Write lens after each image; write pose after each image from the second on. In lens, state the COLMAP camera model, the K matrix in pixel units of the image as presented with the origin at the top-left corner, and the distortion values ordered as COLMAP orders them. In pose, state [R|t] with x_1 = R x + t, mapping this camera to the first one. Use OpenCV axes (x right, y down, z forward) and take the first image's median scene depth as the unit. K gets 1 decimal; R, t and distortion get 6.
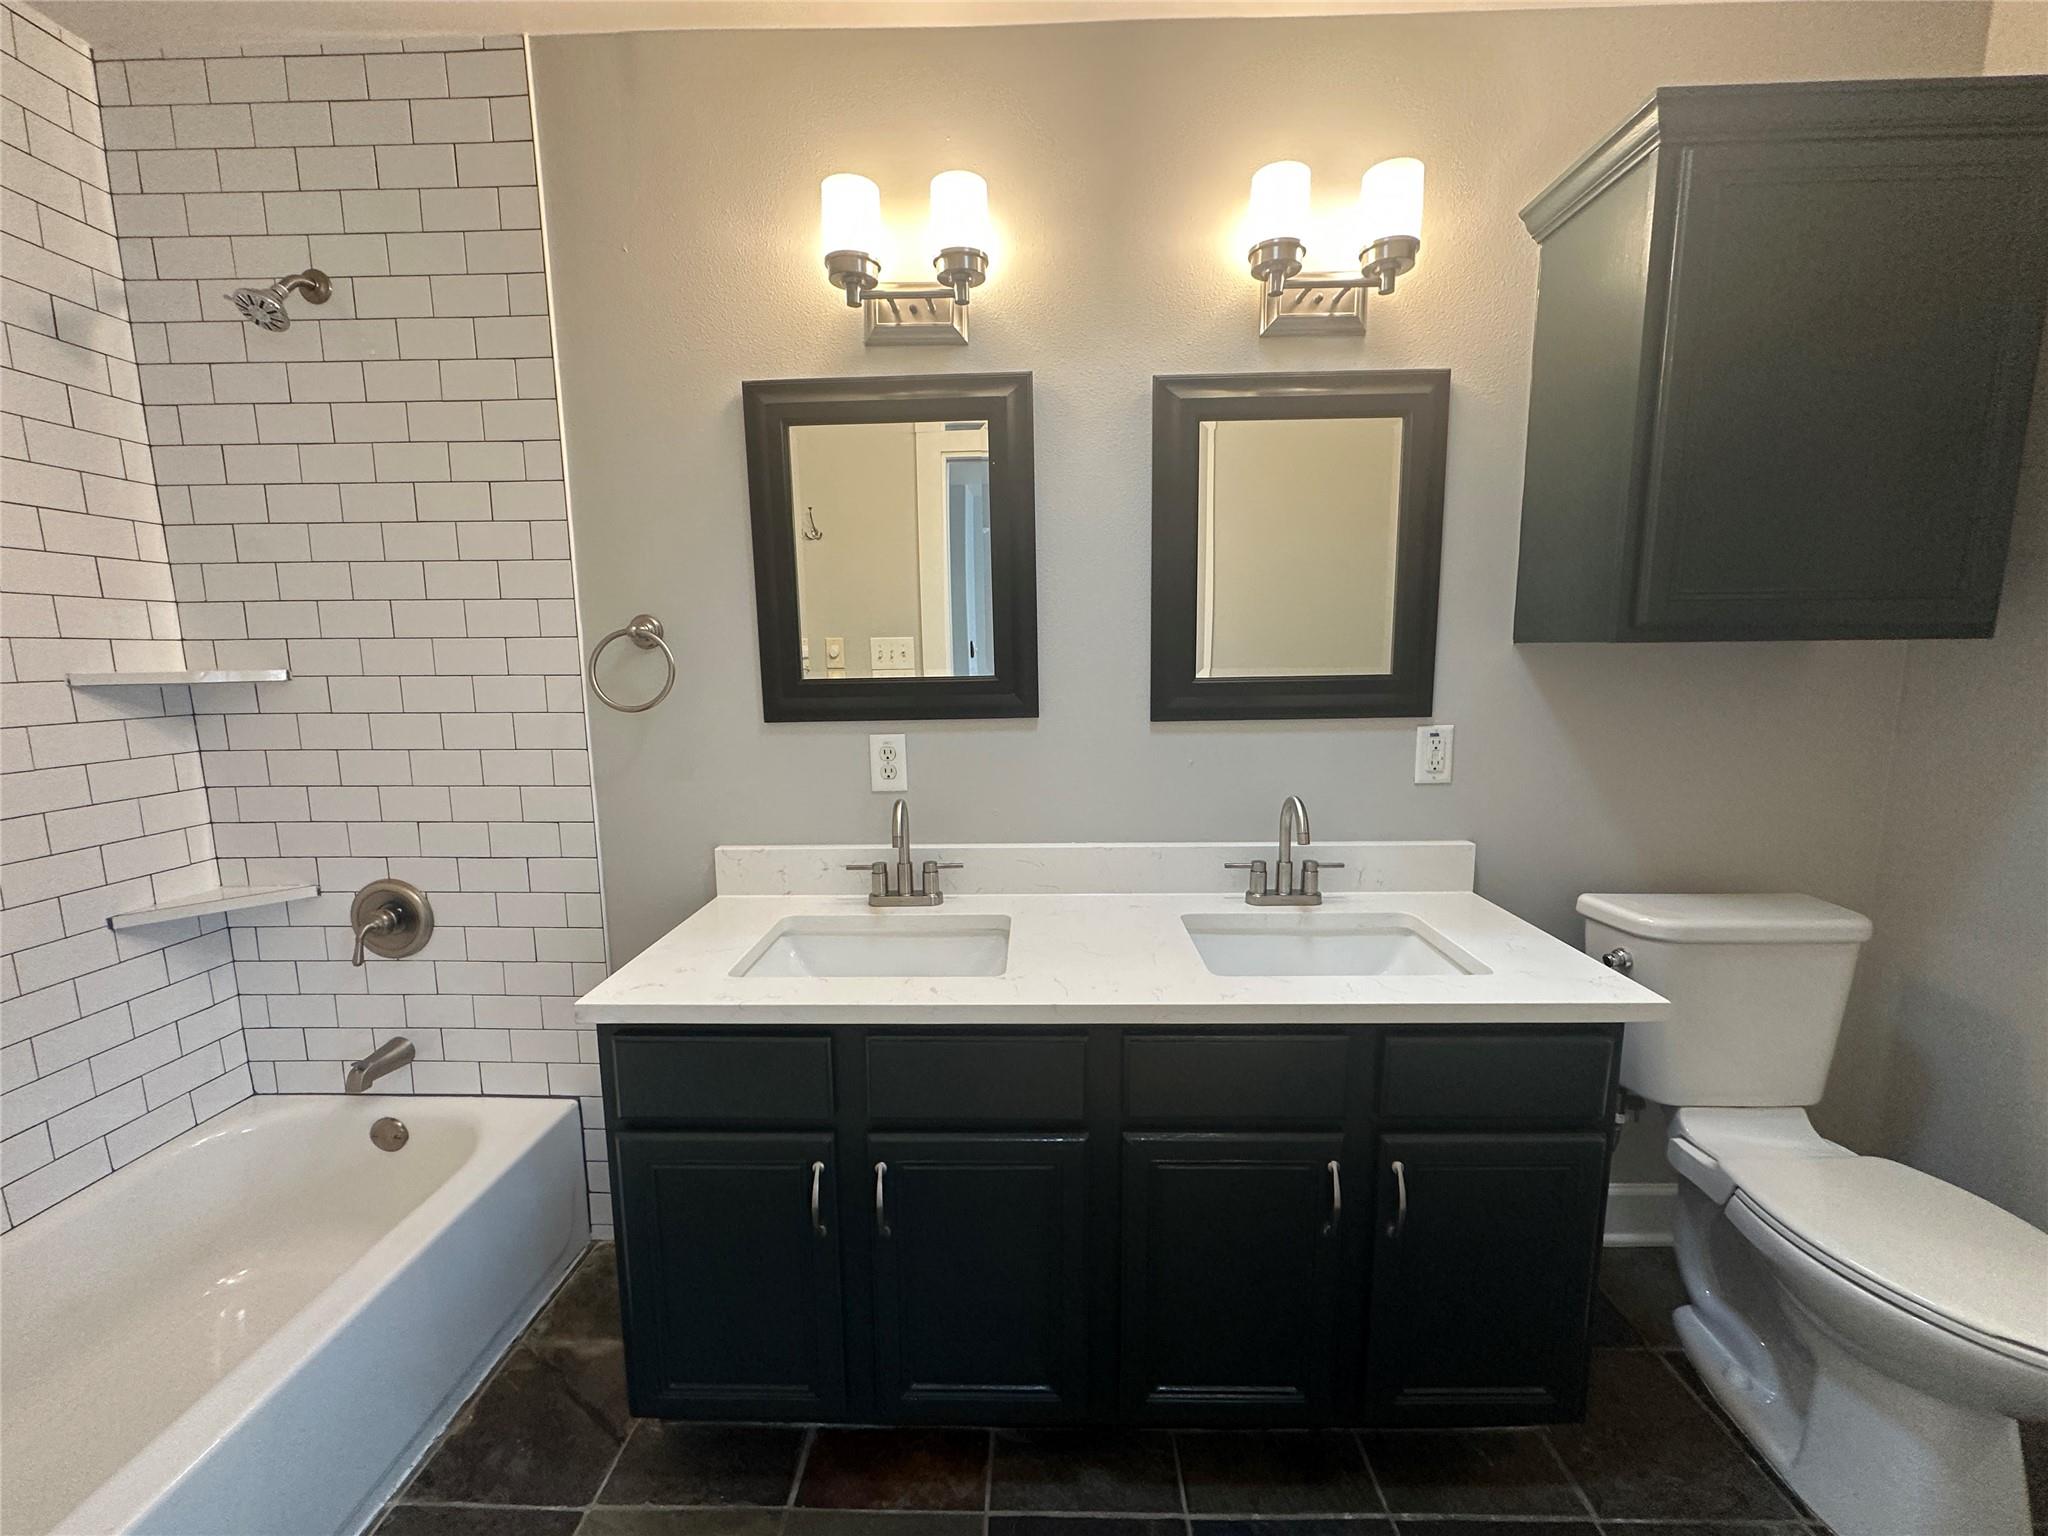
lens RADIAL K [[831.2, 0, 1027.1], [0, 831.2, 770.9], [0, 0, 1]] dist [-0.004332, 0.000463]
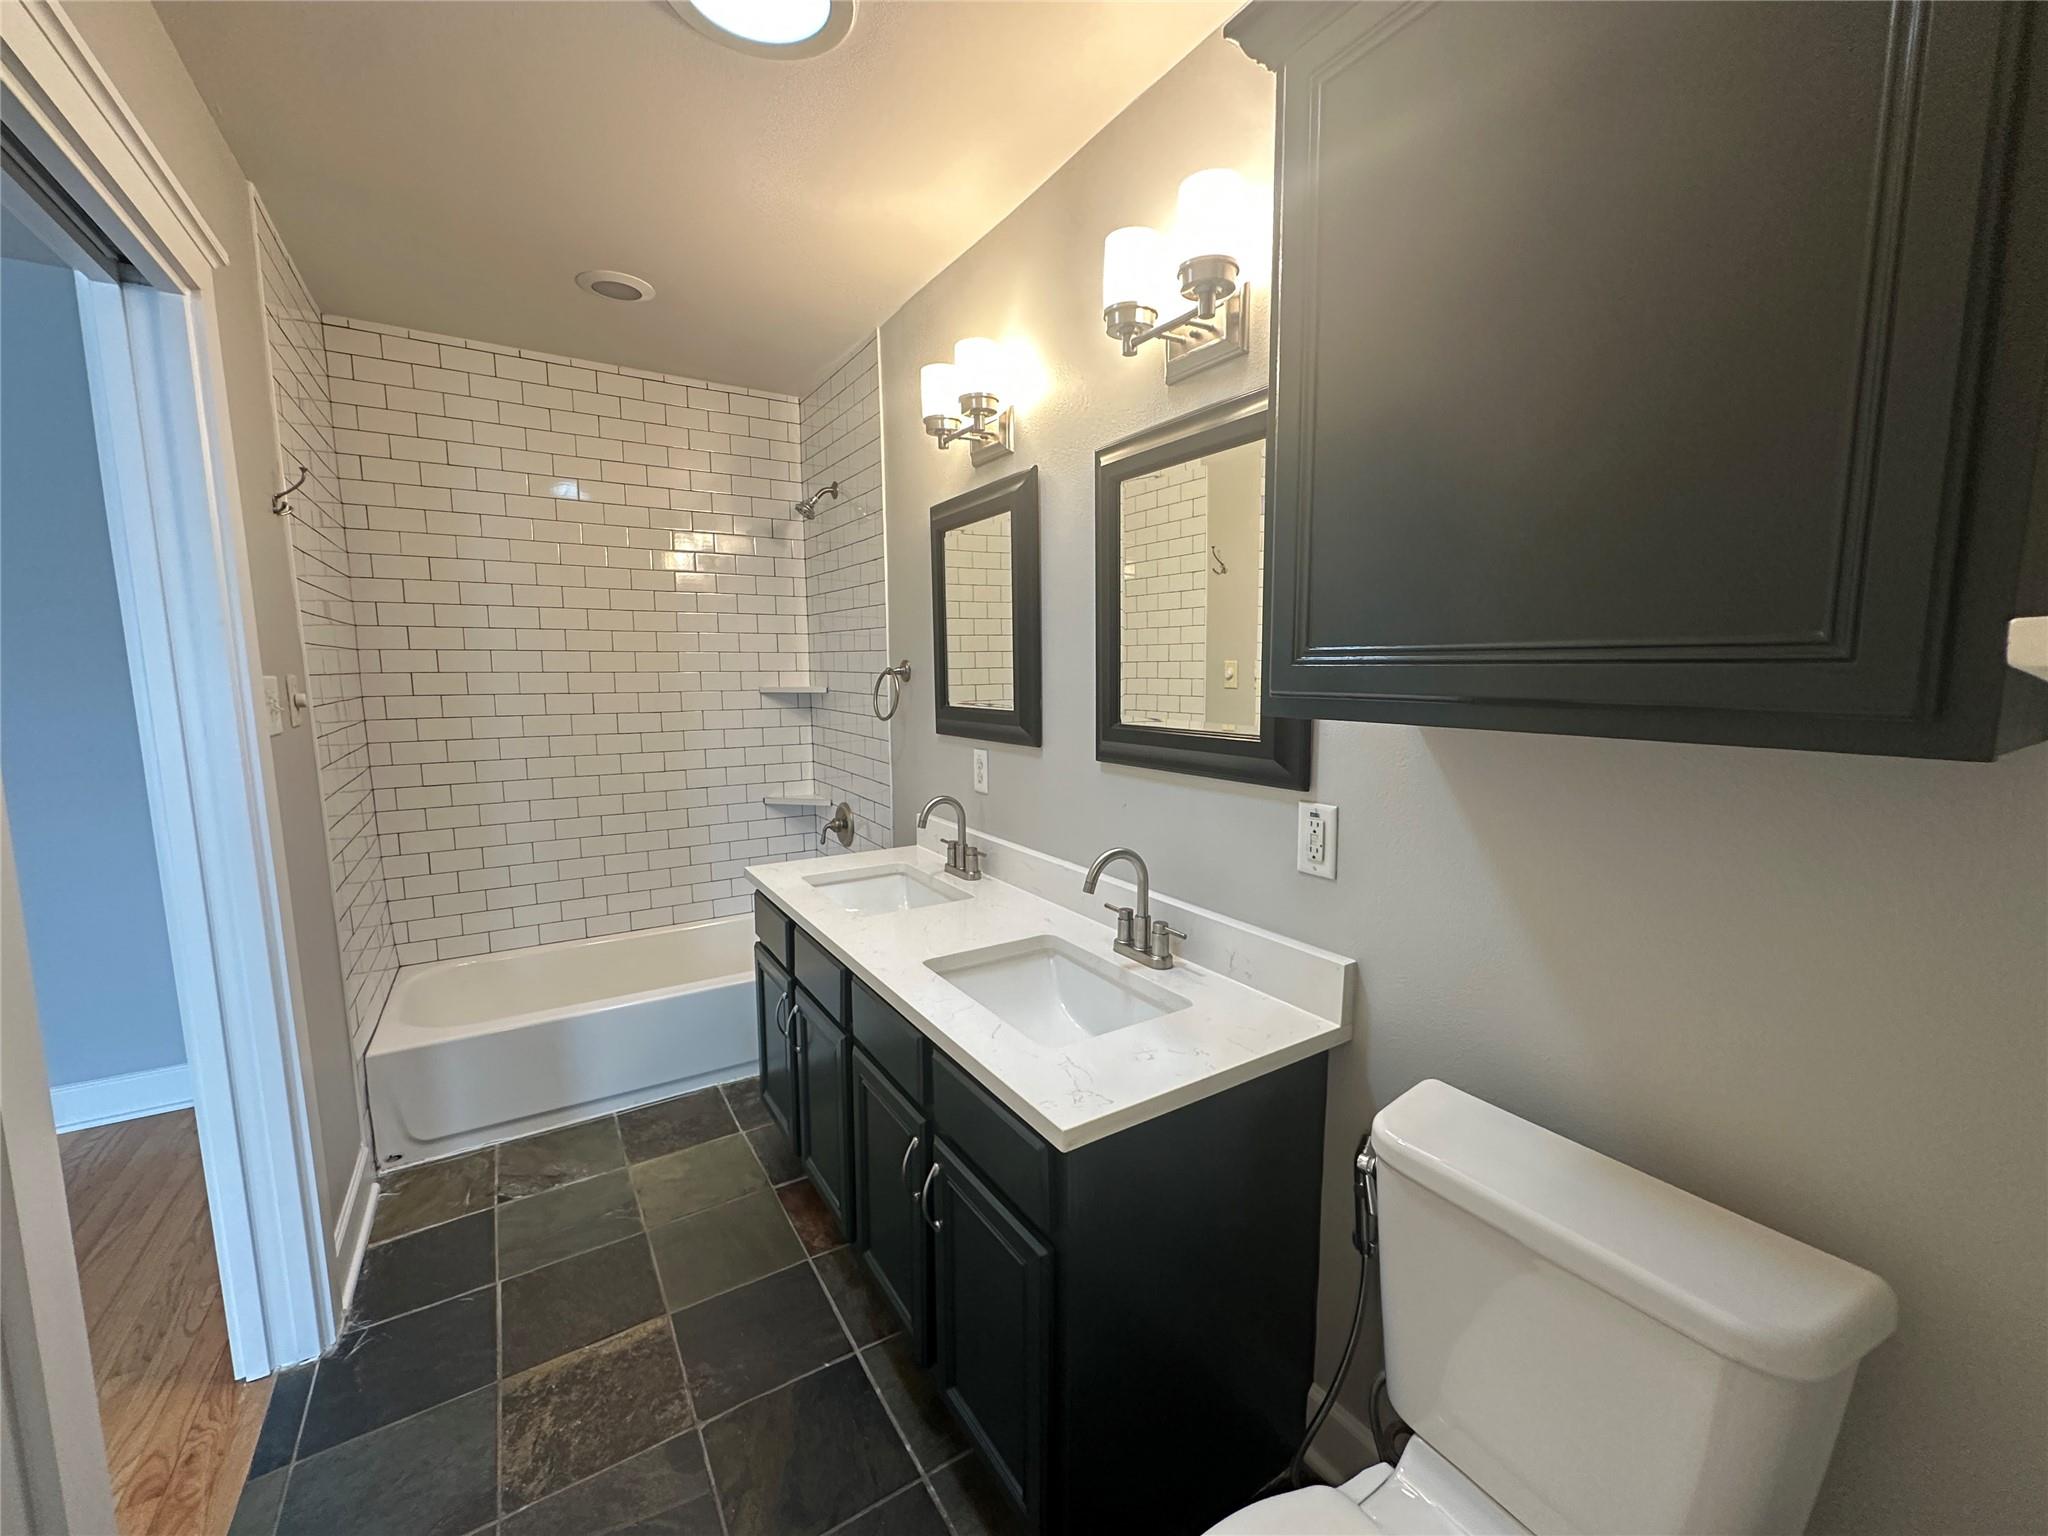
lens RADIAL K [[831.2, 0, 1027.1], [0, 831.2, 770.9], [0, 0, 1]] dist [-0.004332, 0.000463]
pose [[0.545295, 0.116338, -0.830132, 1.020490], [-0.119279, 0.991014, 0.060533, -0.103022], [0.829715, 0.066009, 0.554271, 0.326841]]
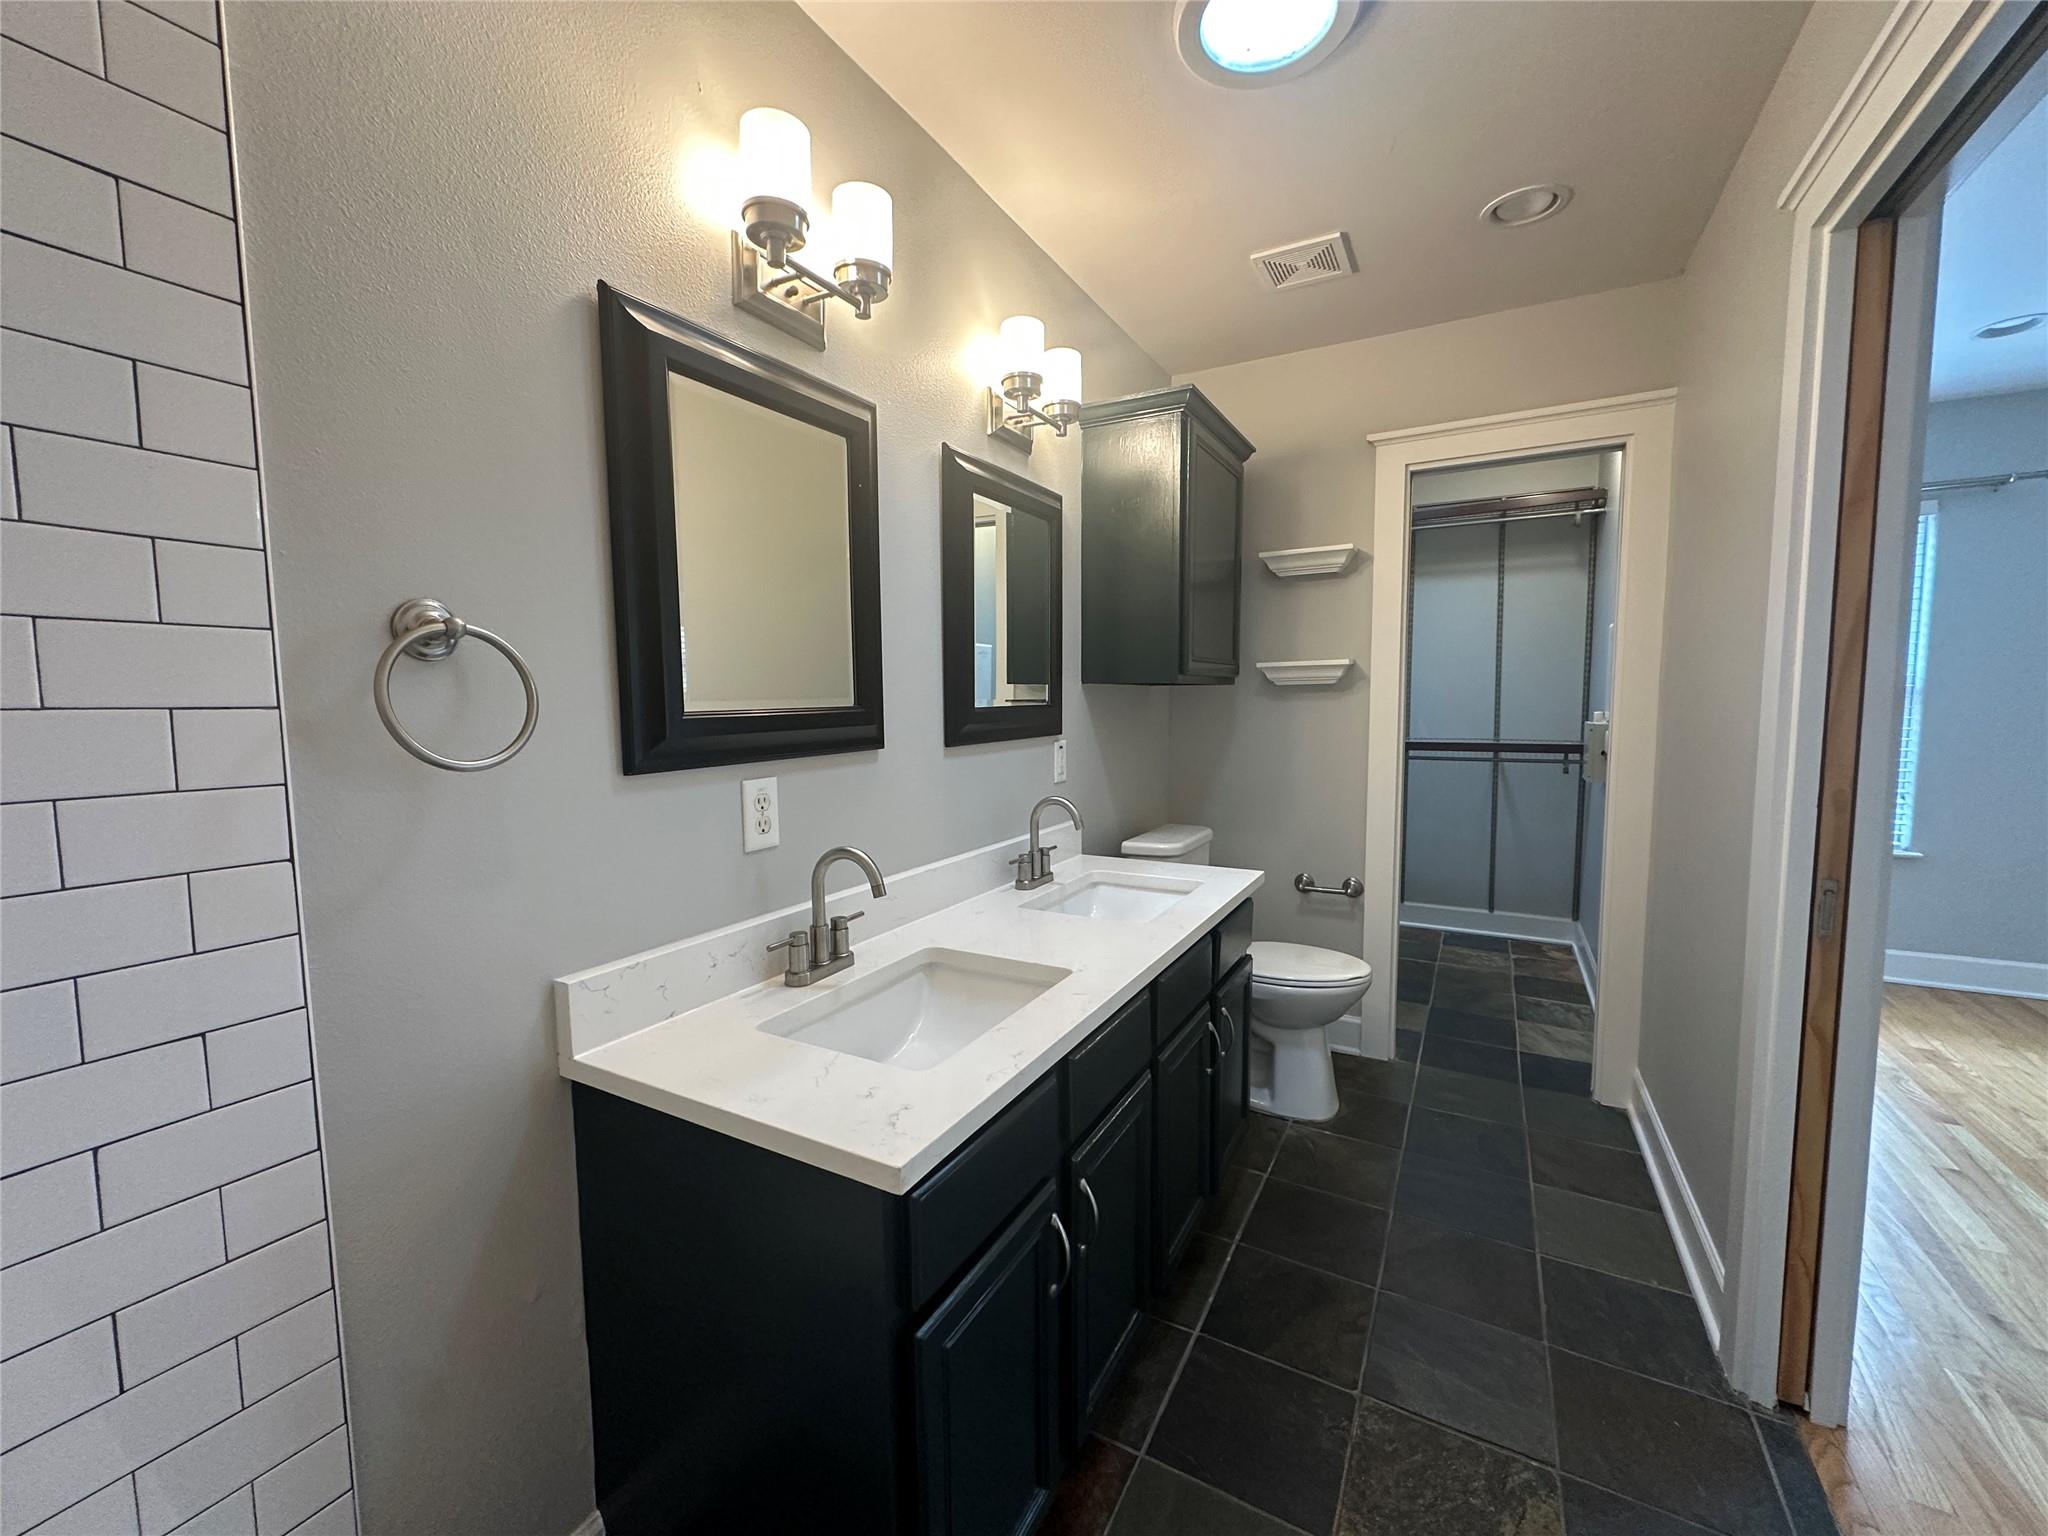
lens RADIAL K [[818.3, 0, 1037.3], [0, 818.3, 771.9], [0, 0, 1]] dist [-0.000106, 0.000045]
pose [[0.465414, -0.074394, 0.881961, -0.767824], [0.127041, 0.991758, 0.016615, -0.030417], [-0.875928, 0.104312, 0.471029, 0.393254]]
